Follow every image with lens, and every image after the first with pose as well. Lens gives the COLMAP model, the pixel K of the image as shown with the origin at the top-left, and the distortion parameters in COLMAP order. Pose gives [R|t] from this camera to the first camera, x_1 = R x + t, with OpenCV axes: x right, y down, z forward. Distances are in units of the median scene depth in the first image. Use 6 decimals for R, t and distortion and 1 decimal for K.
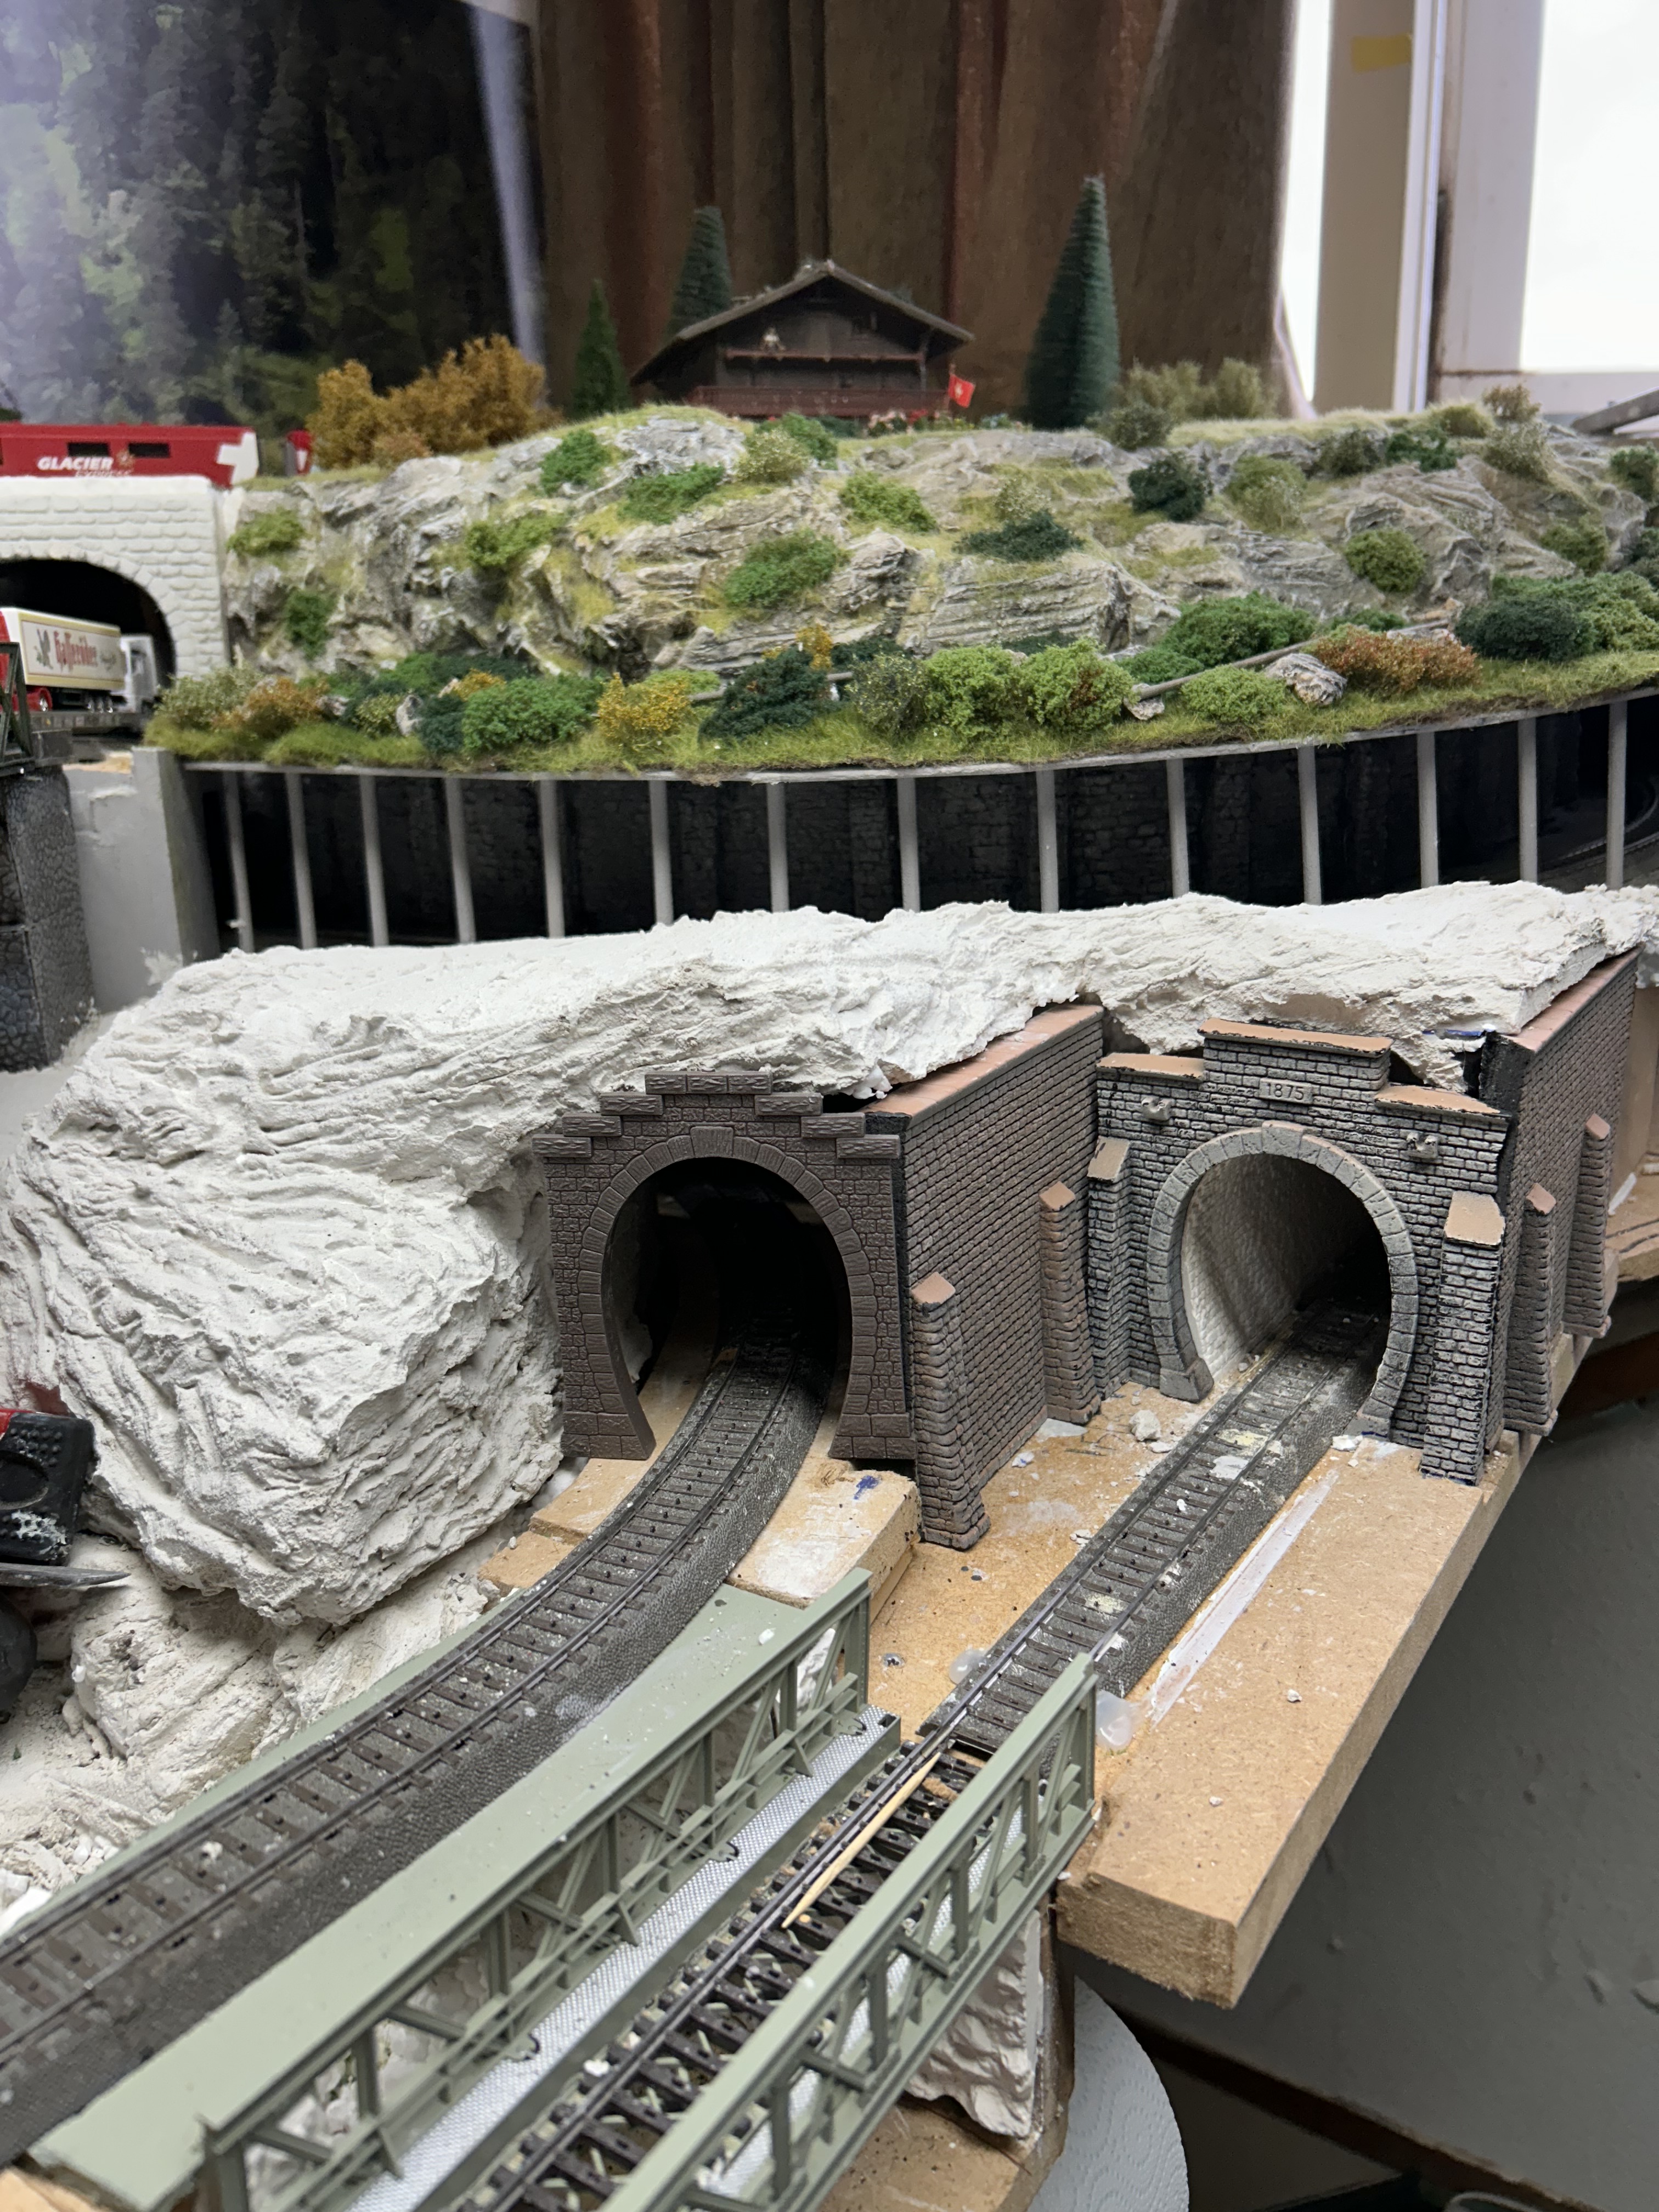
lens RADIAL K [[1675.1, 0, 813.2], [0, 1675.1, 1111.2], [0, 0, 1]] dist [0.042397, -0.051911]
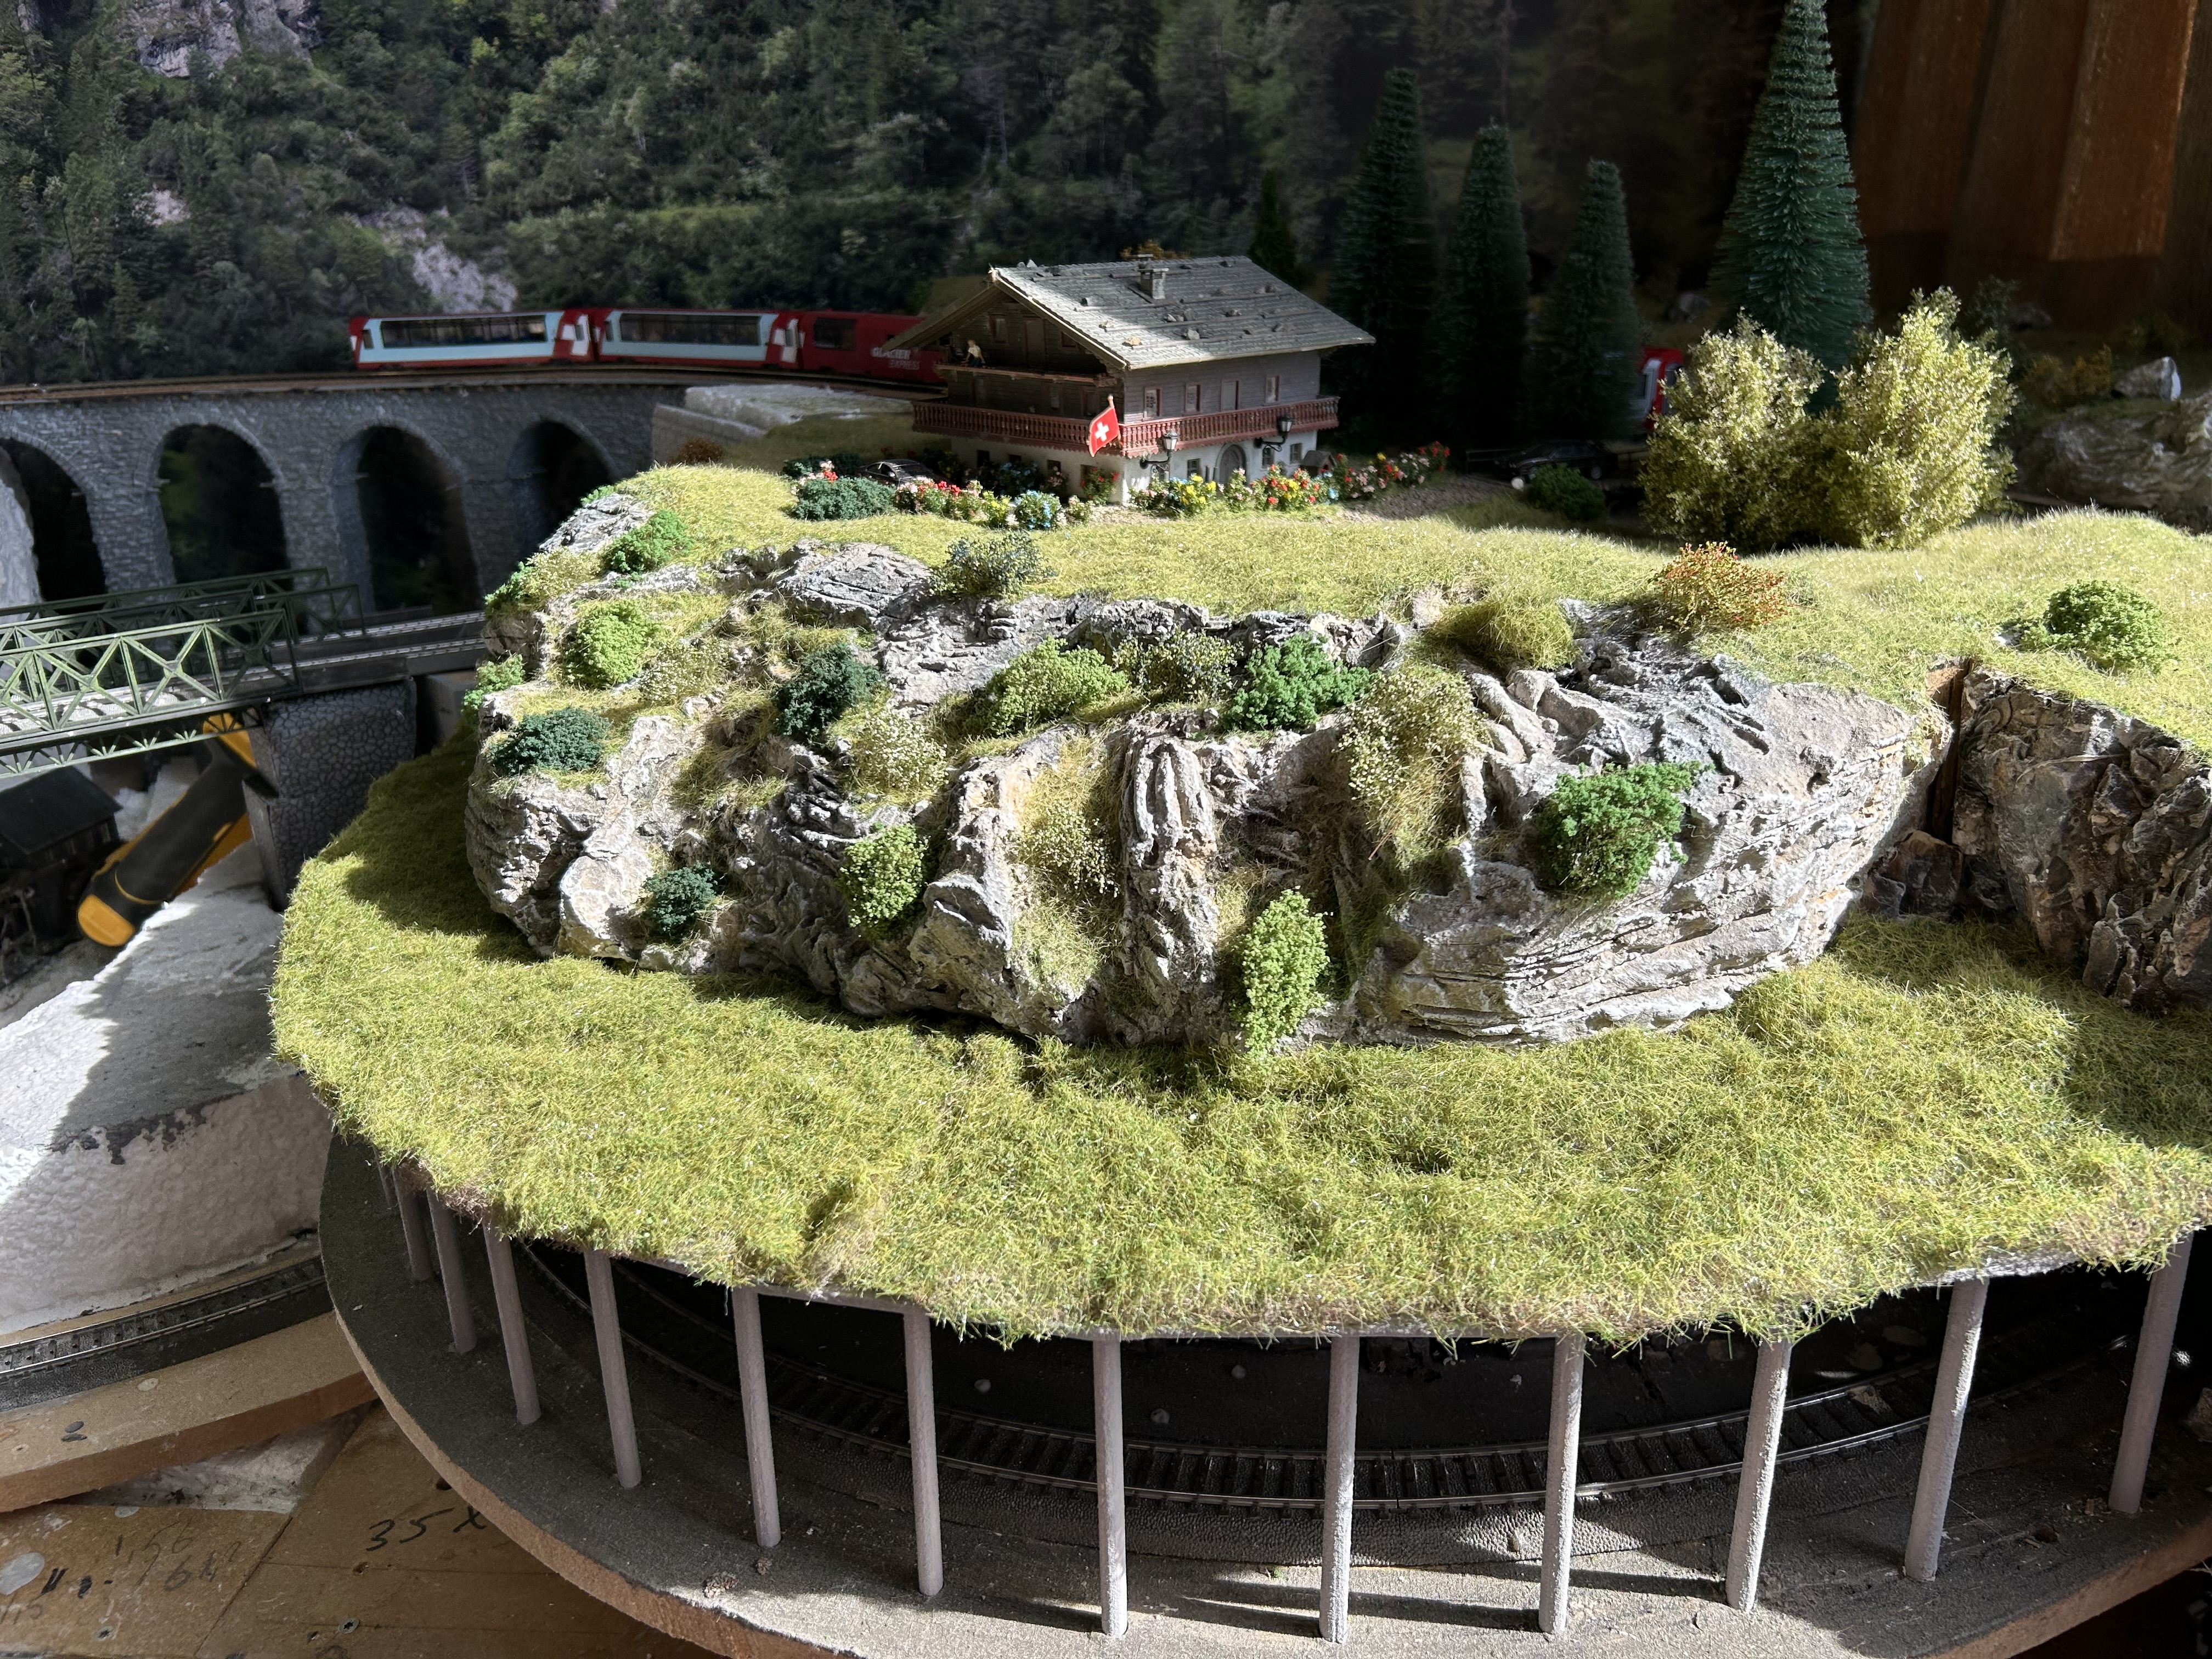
lens RADIAL K [[1698.0, 0, 1144.4], [0, 1698.0, 841.3], [0, 0, 1]] dist [-0.033038, 0.075381]
pose [[0.499071, 0.329569, -0.801444, 1.001429], [-0.231092, 0.941980, 0.243456, -0.571100], [0.835180, 0.063706, 0.546275, 0.781392]]
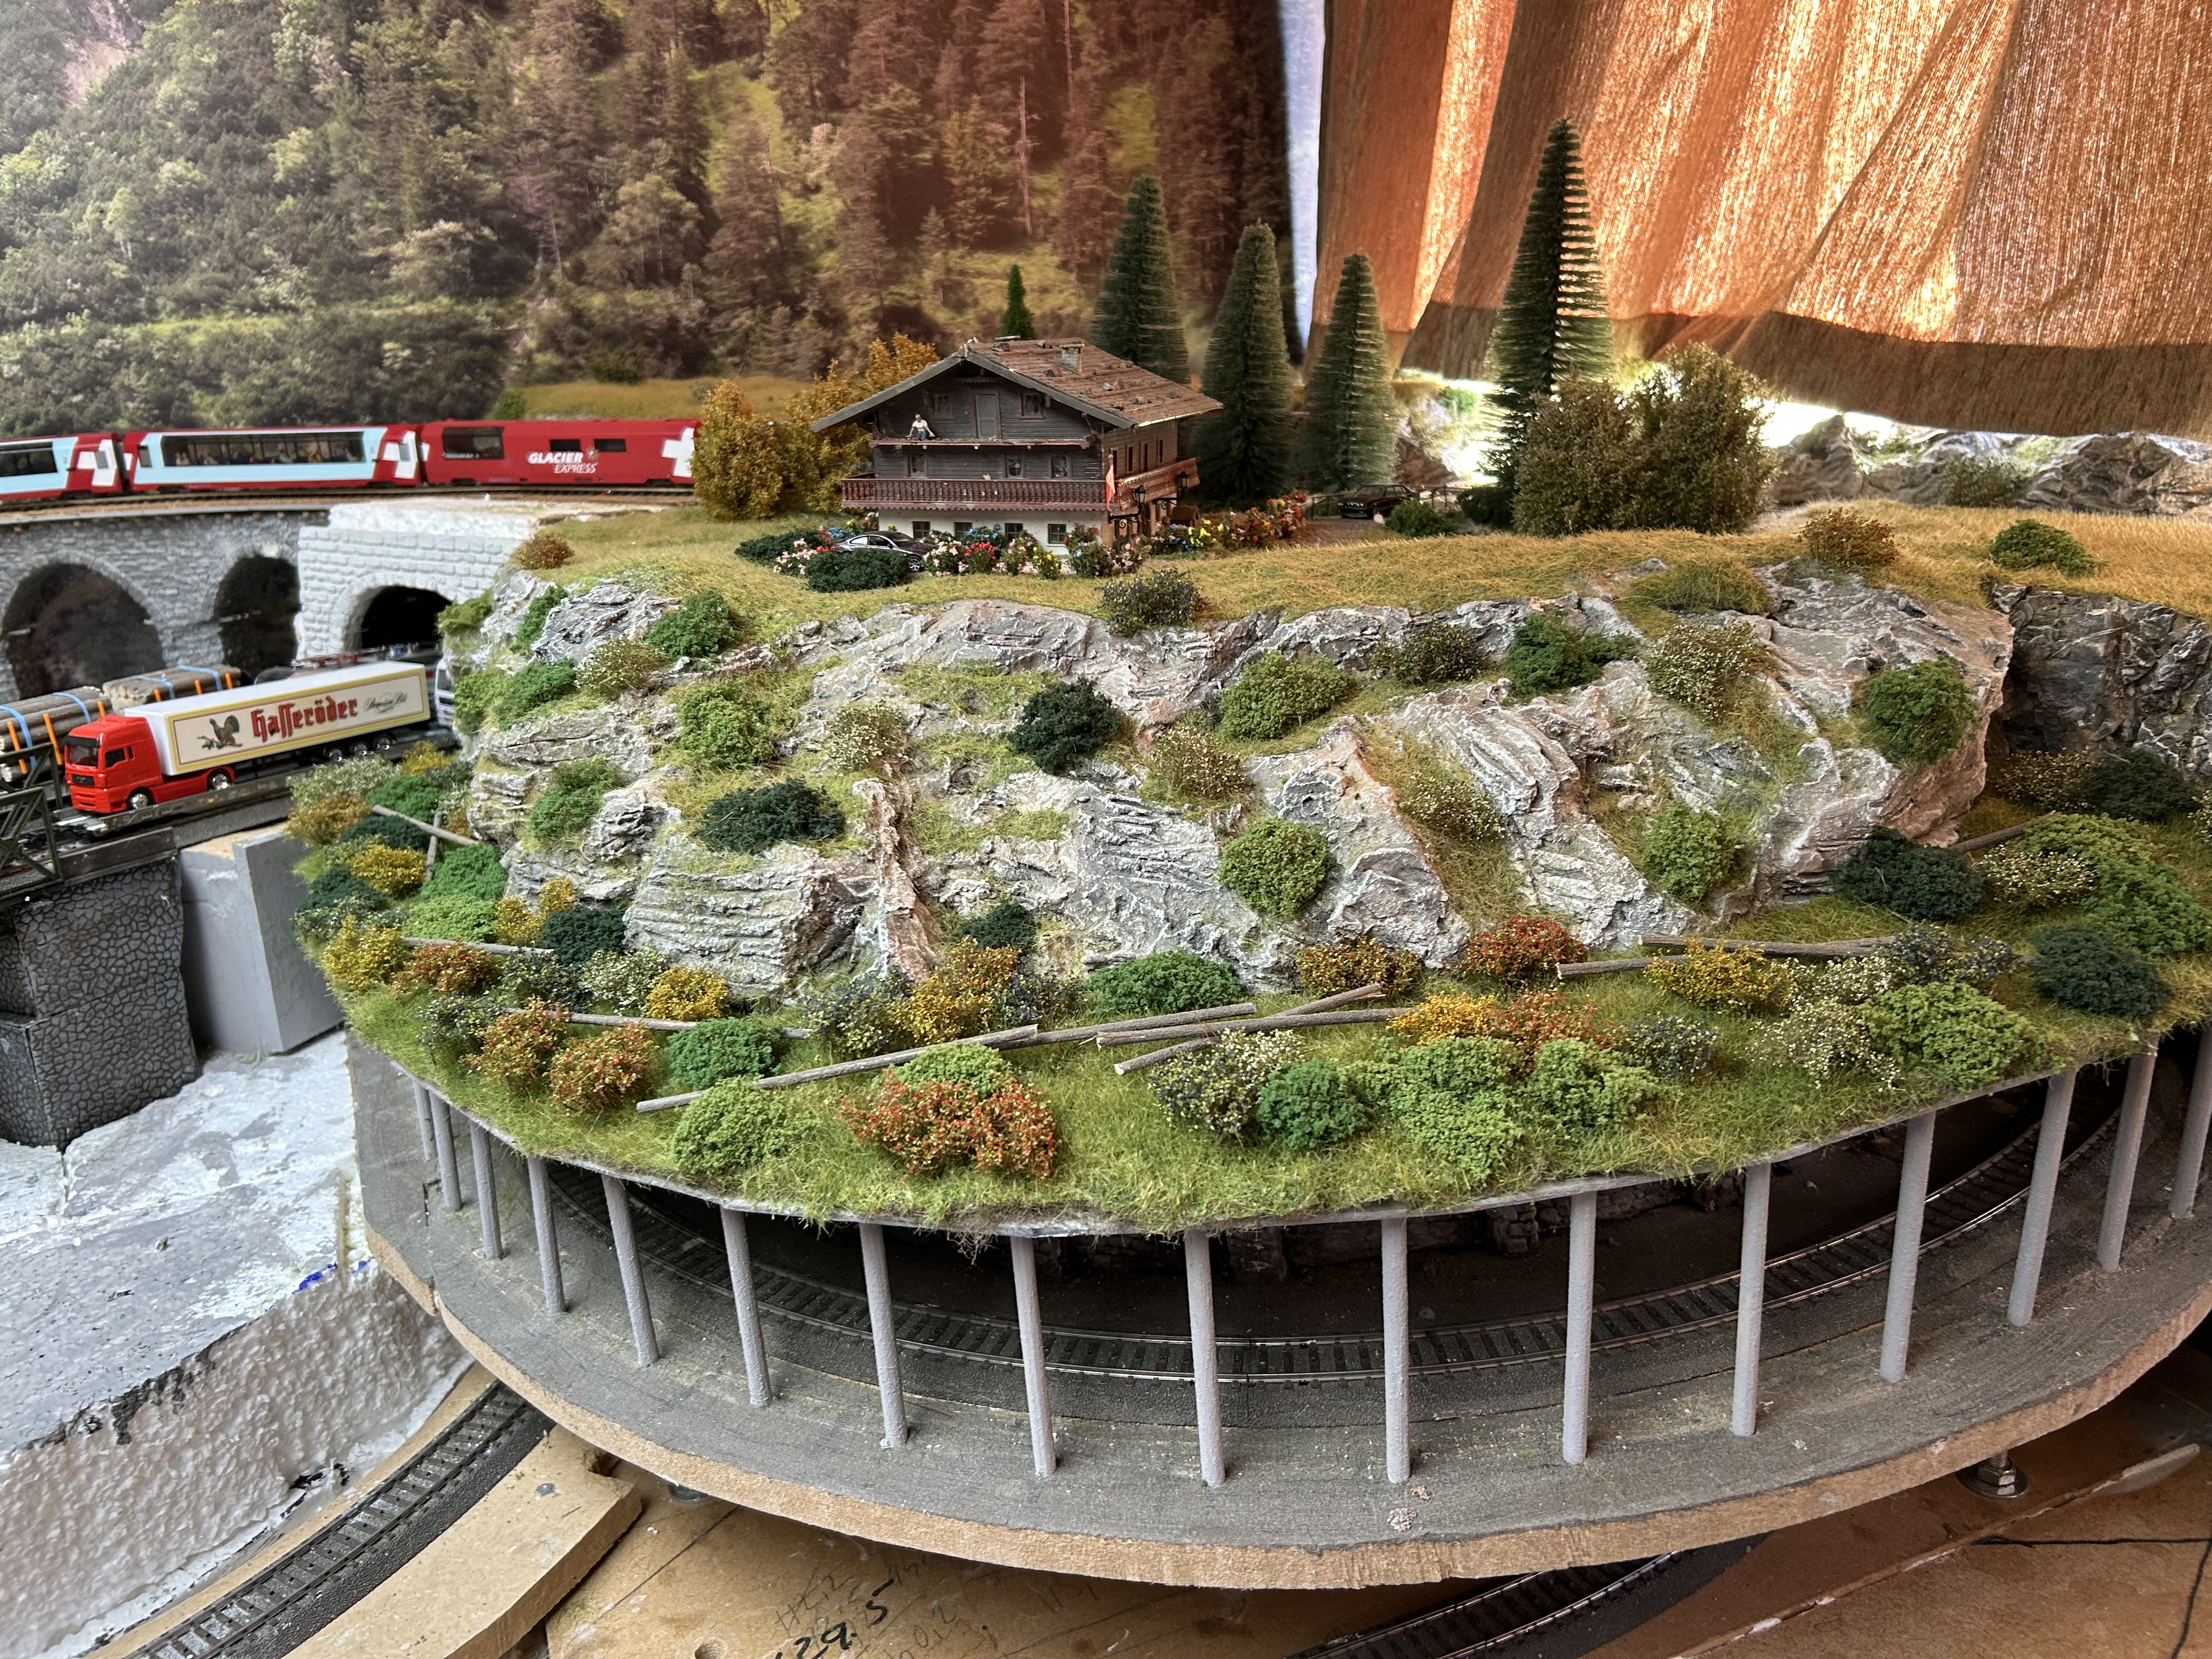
lens RADIAL K [[1664.9, 0, 1106.0], [0, 1664.9, 829.5], [0, 0, 1]] dist [0.037492, -0.043130]
pose [[0.833883, 0.168841, -0.525482, 0.705488], [-0.144104, 0.985641, 0.088015, -0.427068], [0.532797, 0.002330, 0.846240, 0.380700]]
